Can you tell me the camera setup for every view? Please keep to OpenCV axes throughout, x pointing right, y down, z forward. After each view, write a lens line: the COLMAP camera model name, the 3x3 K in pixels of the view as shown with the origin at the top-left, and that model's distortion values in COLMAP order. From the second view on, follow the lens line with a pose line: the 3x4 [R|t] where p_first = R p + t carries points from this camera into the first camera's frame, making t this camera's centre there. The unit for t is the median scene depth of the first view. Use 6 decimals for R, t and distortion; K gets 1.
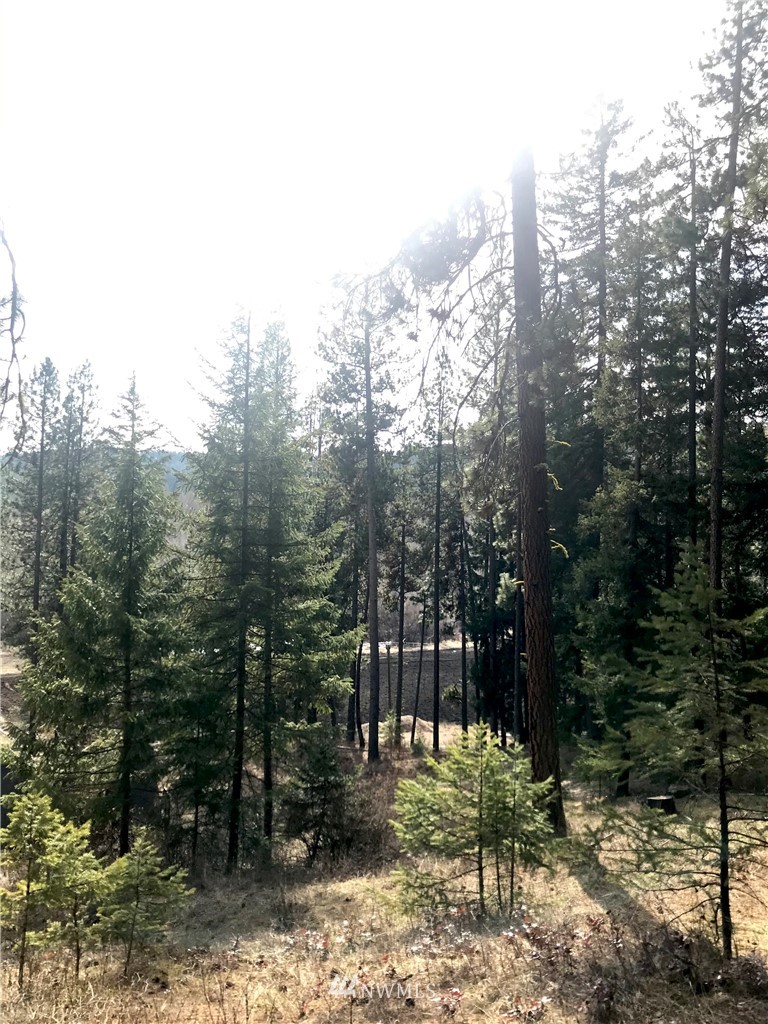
lens RADIAL K [[854.4, 0, 384.0], [0, 854.4, 512.0], [0, 0, 1]] dist [0.098331, -0.149871]
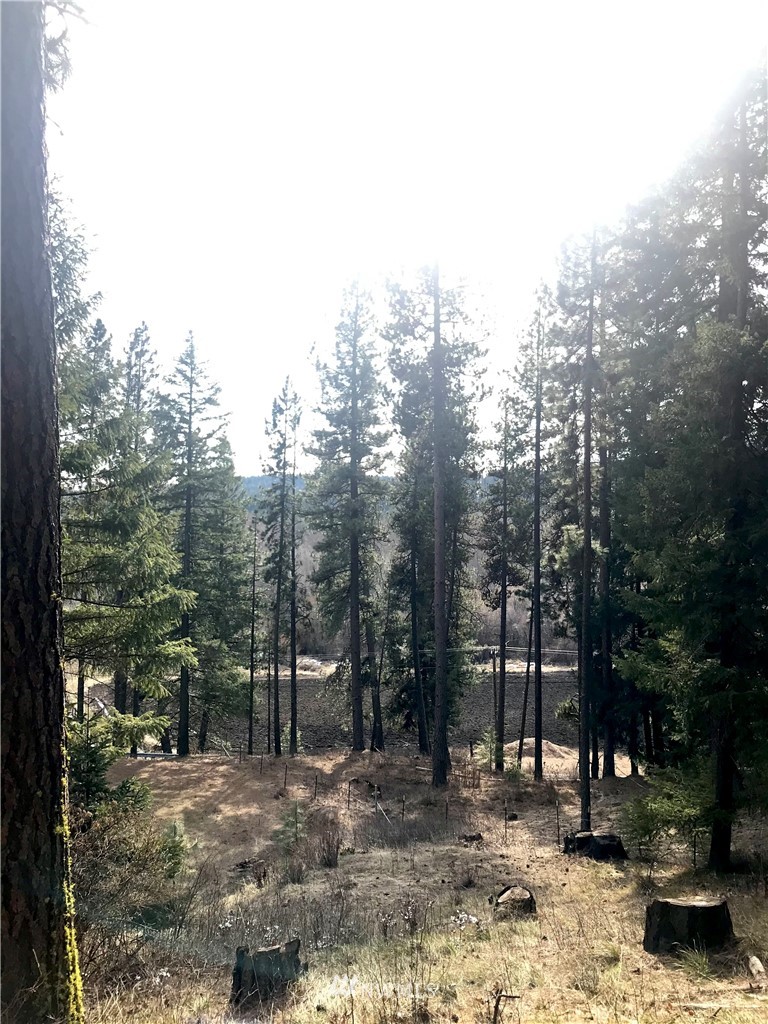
lens RADIAL K [[854.4, 0, 384.0], [0, 854.4, 512.0], [0, 0, 1]] dist [0.098331, -0.149871]
pose [[0.979648, -0.012534, -0.200330, 0.079689], [0.007366, 0.999621, -0.026522, 0.047658], [0.200586, 0.024507, 0.979369, 0.172371]]
